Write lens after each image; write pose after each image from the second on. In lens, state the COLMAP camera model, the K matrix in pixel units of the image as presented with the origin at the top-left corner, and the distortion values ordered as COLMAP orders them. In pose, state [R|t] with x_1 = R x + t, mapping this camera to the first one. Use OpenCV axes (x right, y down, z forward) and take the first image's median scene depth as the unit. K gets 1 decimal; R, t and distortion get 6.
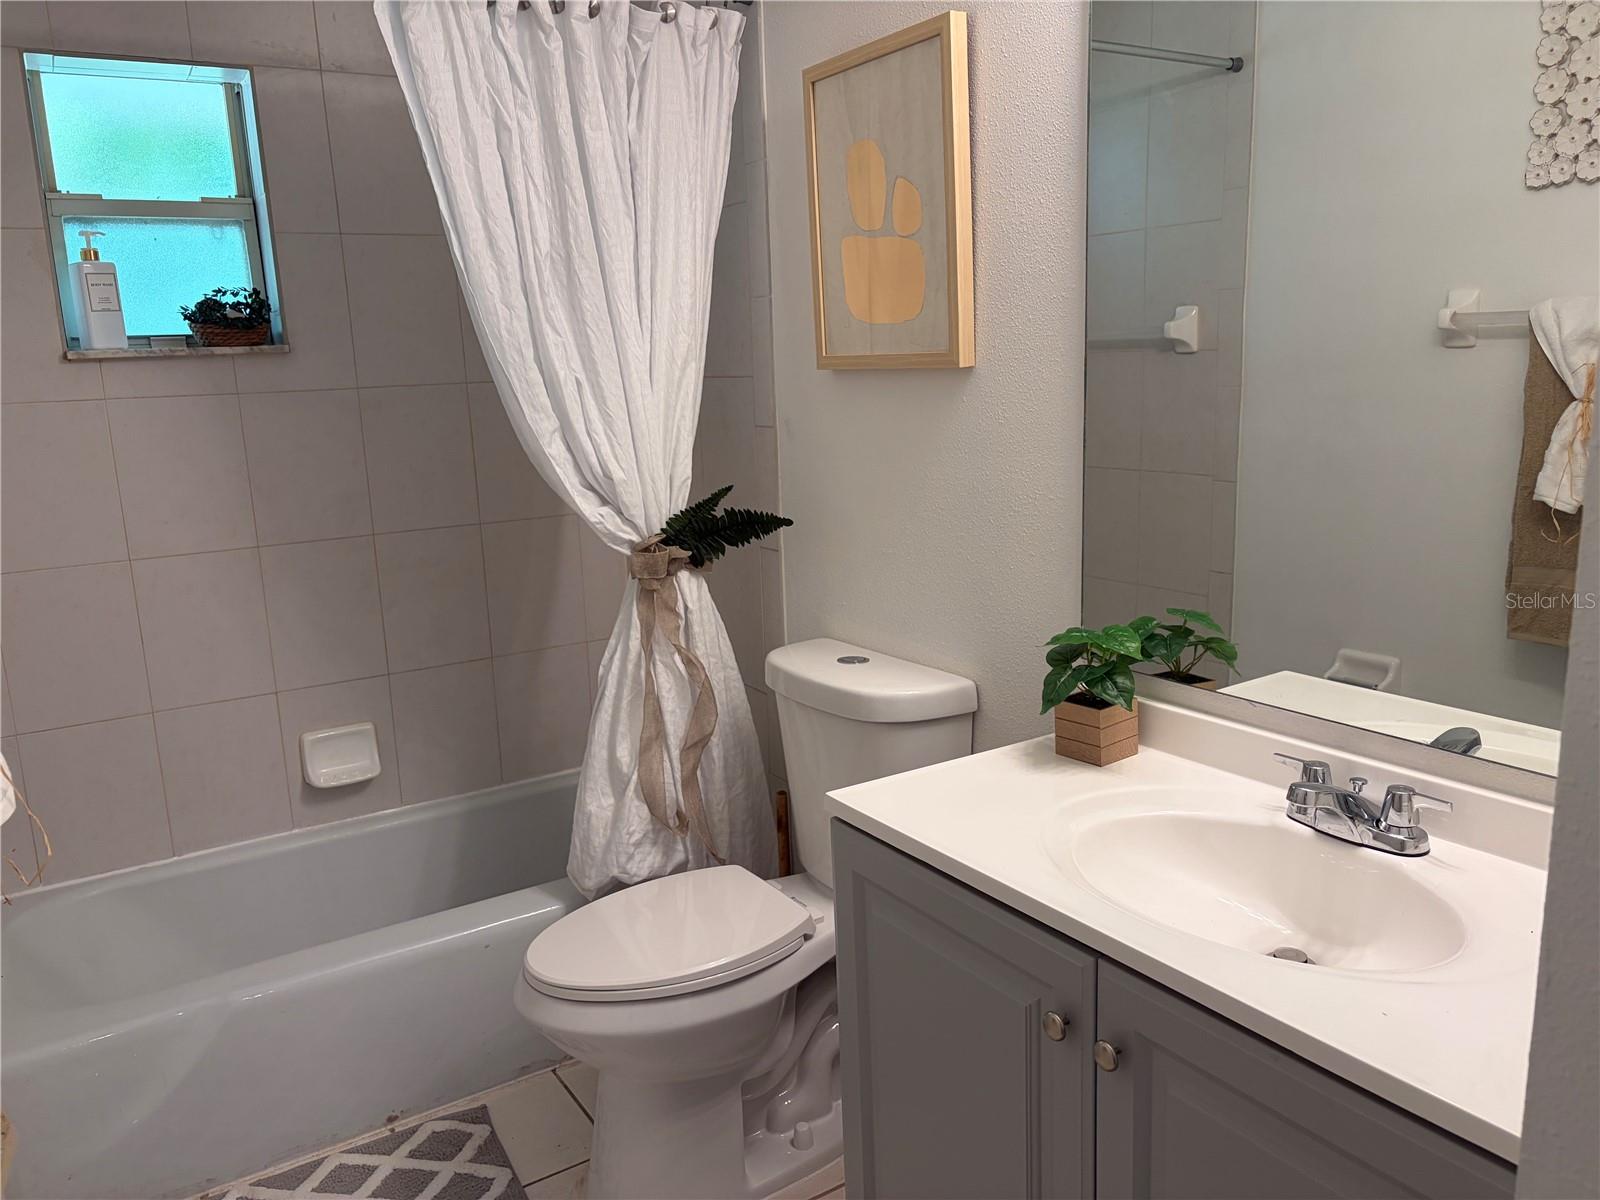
lens RADIAL K [[1213.7, 0, 792.2], [0, 1213.7, 605.0], [0, 0, 1]] dist [0.045101, -0.050348]
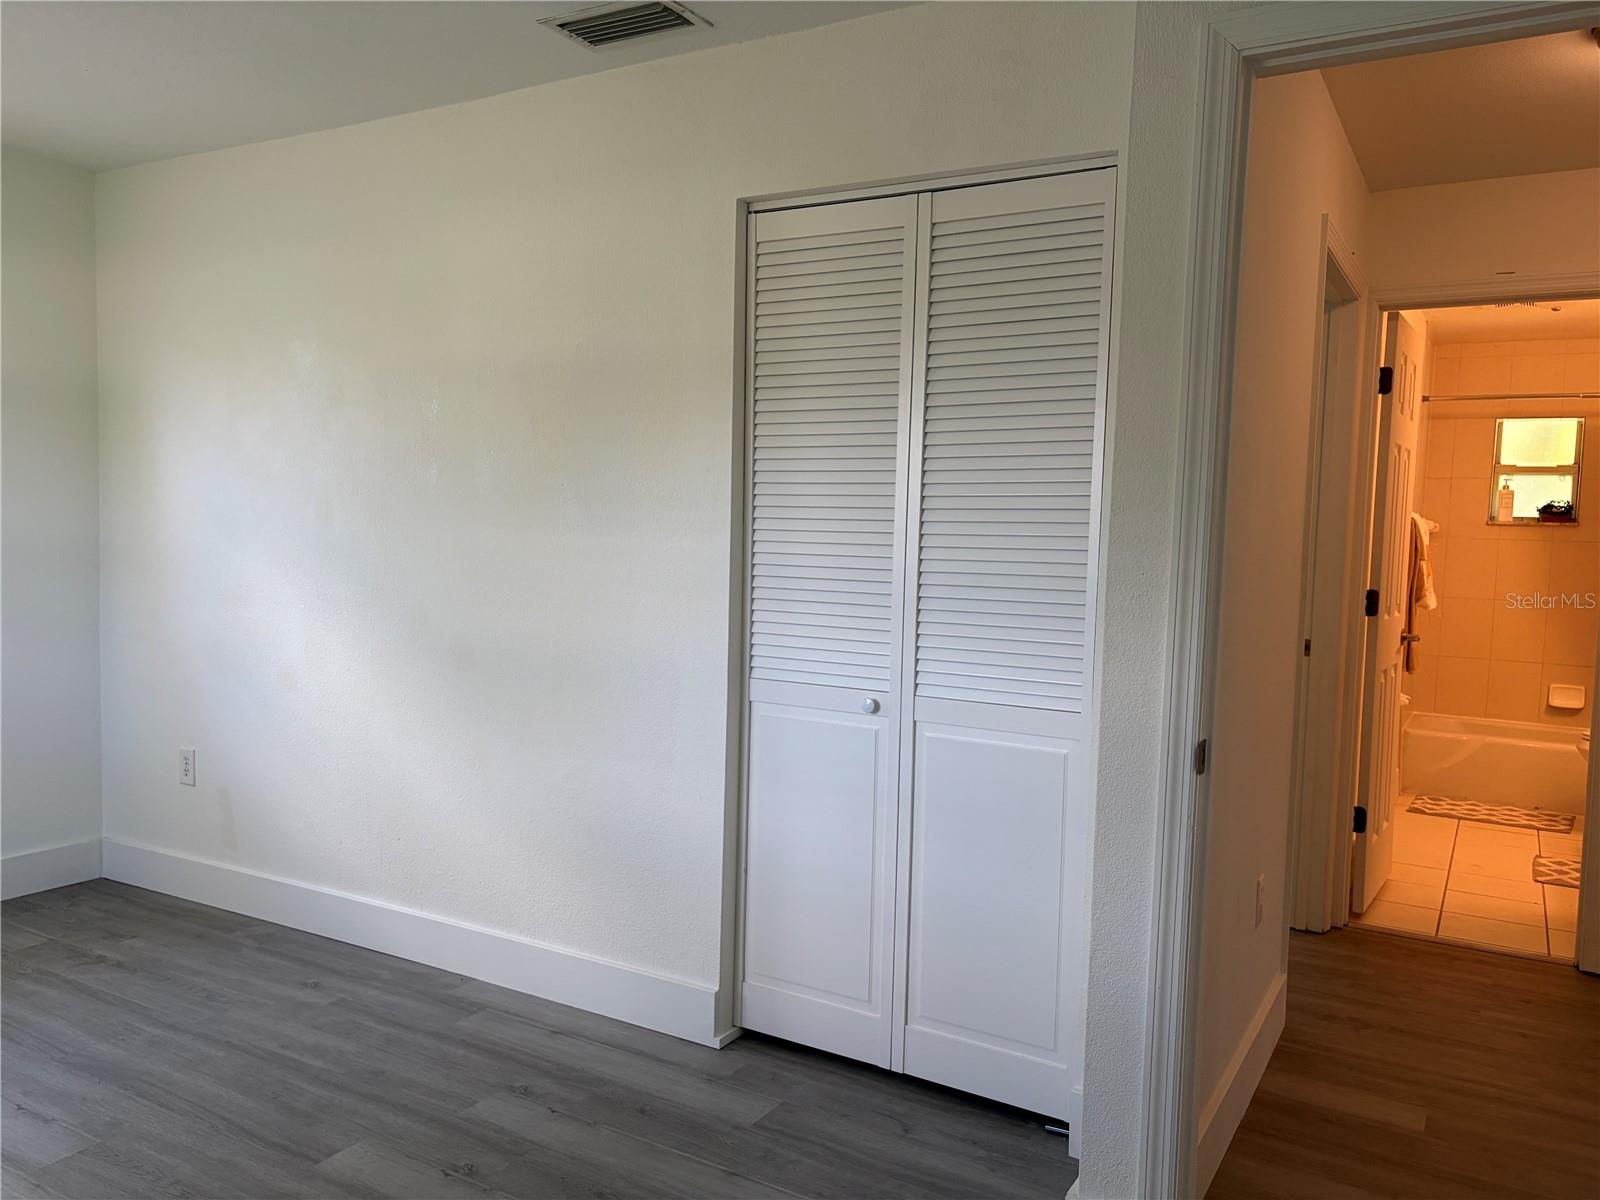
lens RADIAL K [[1213.7, 0, 788.2], [0, 1213.7, 594.0], [0, 0, 1]] dist [0.045101, -0.050348]
pose [[0.453515, 0.104597, -0.885090, 1.206230], [-0.236511, 0.971608, -0.006365, 0.359821], [0.859294, 0.212220, 0.465377, -1.681490]]
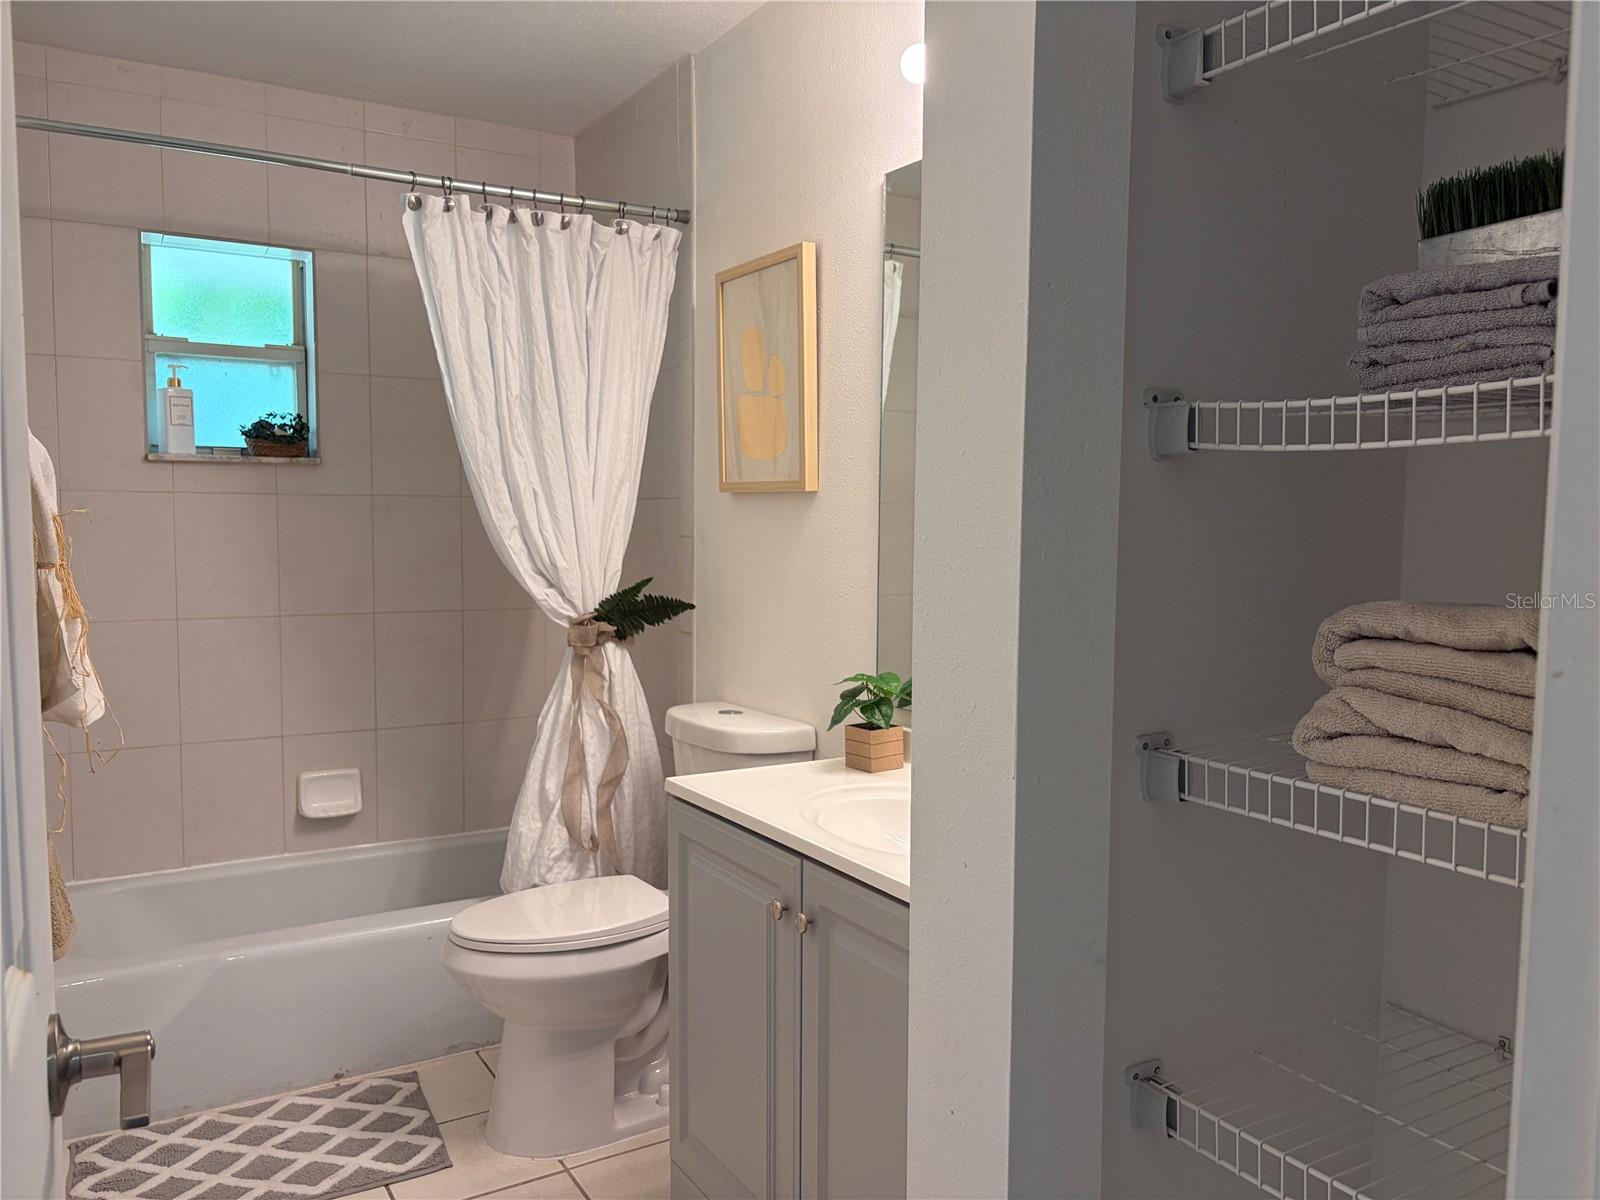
lens RADIAL K [[1213.7, 0, 804.2], [0, 1213.7, 608.9], [0, 0, 1]] dist [0.045101, -0.050348]
pose [[0.998710, 0.048614, -0.014659, 0.129686], [-0.050085, 0.990644, -0.126947, 0.087266], [0.008351, 0.127518, 0.991801, -0.262258]]
